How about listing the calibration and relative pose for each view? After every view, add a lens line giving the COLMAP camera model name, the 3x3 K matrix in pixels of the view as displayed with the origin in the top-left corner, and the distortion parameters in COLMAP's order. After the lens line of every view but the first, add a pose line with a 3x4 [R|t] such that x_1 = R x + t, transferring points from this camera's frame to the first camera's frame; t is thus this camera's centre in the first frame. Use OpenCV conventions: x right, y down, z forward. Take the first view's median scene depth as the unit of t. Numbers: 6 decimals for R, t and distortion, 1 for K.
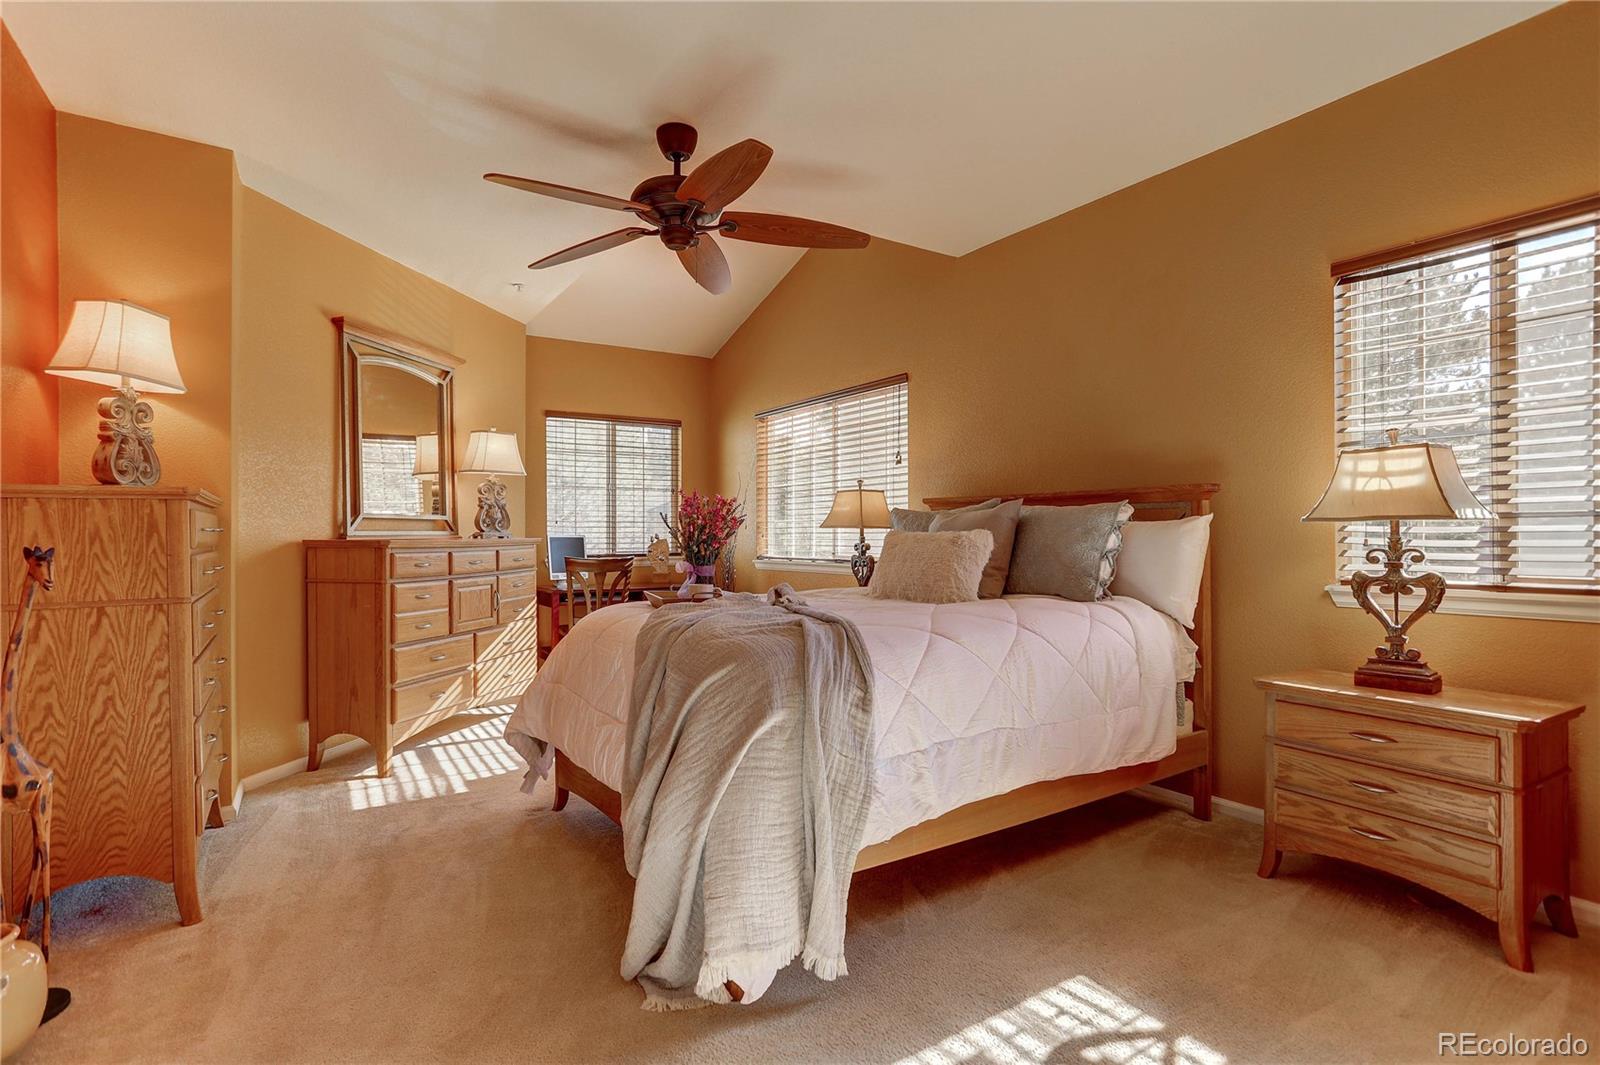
lens RADIAL K [[773.9, 0, 812.4], [0, 773.9, 528.4], [0, 0, 1]] dist [-0.044671, 0.027434]
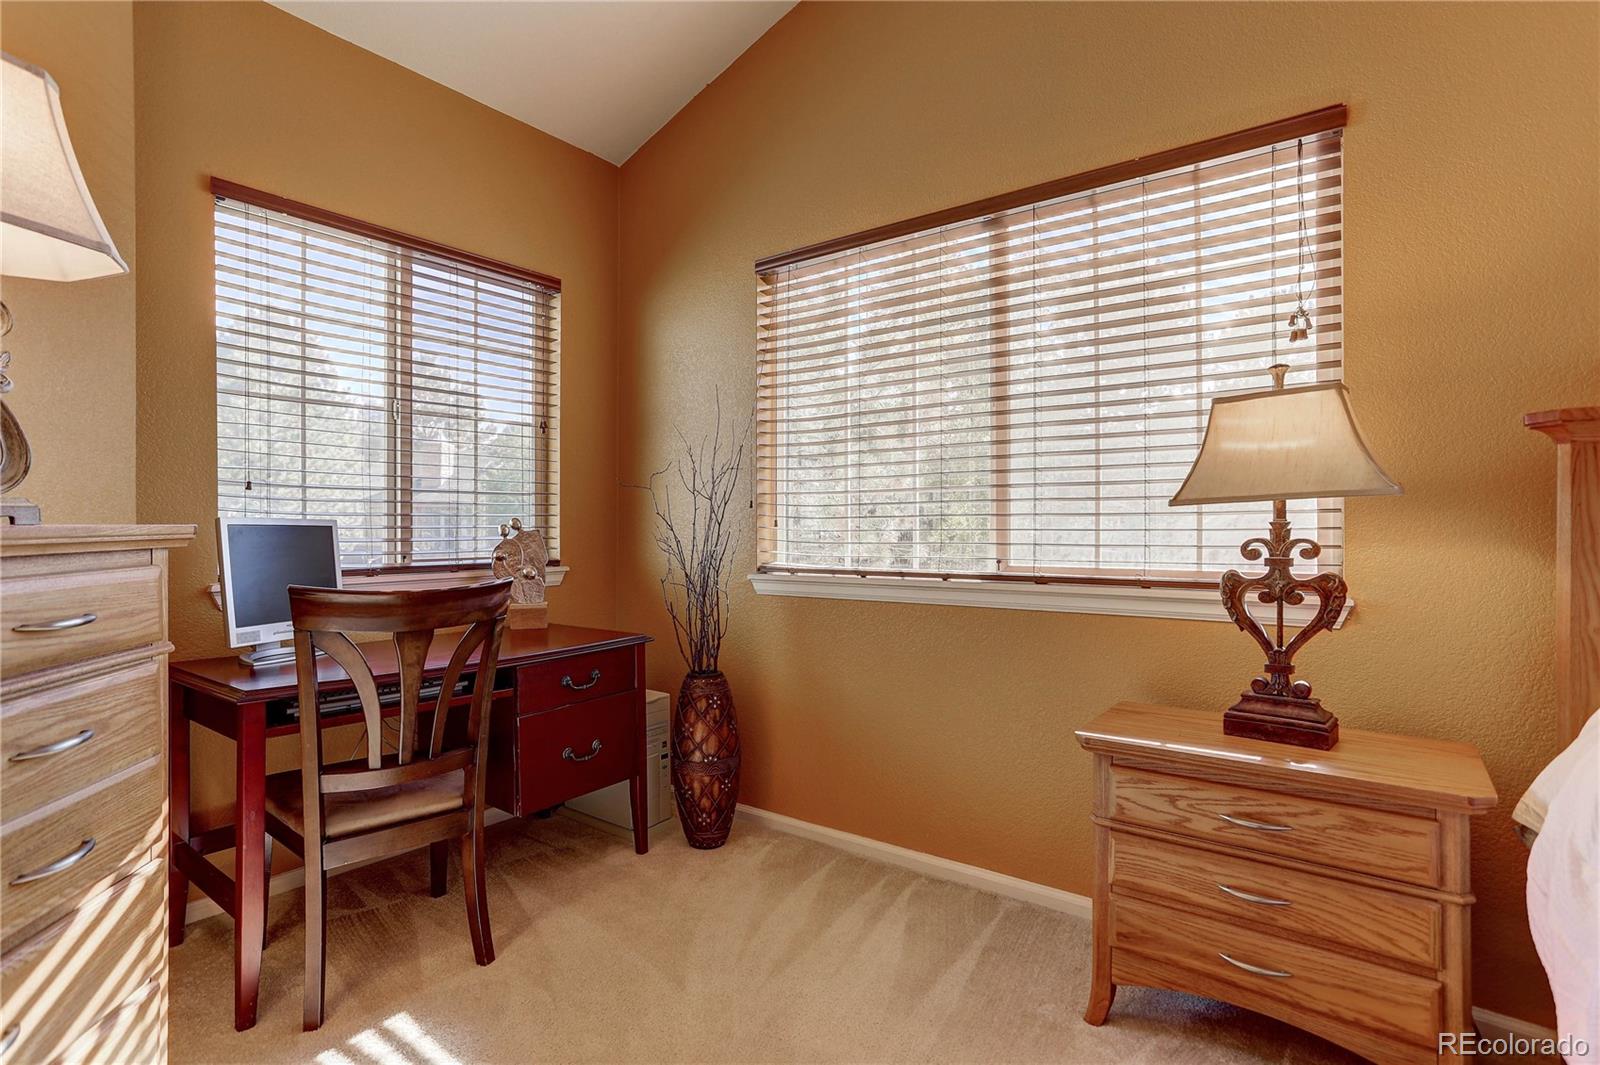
lens RADIAL K [[773.9, 0, 812.4], [0, 773.9, 528.4], [0, 0, 1]] dist [-0.044671, 0.027434]
pose [[0.945629, 0.003500, 0.325229, -0.190232], [-0.006788, 0.999937, 0.008976, 0.008062], [-0.325177, -0.010695, 0.945593, 0.551010]]
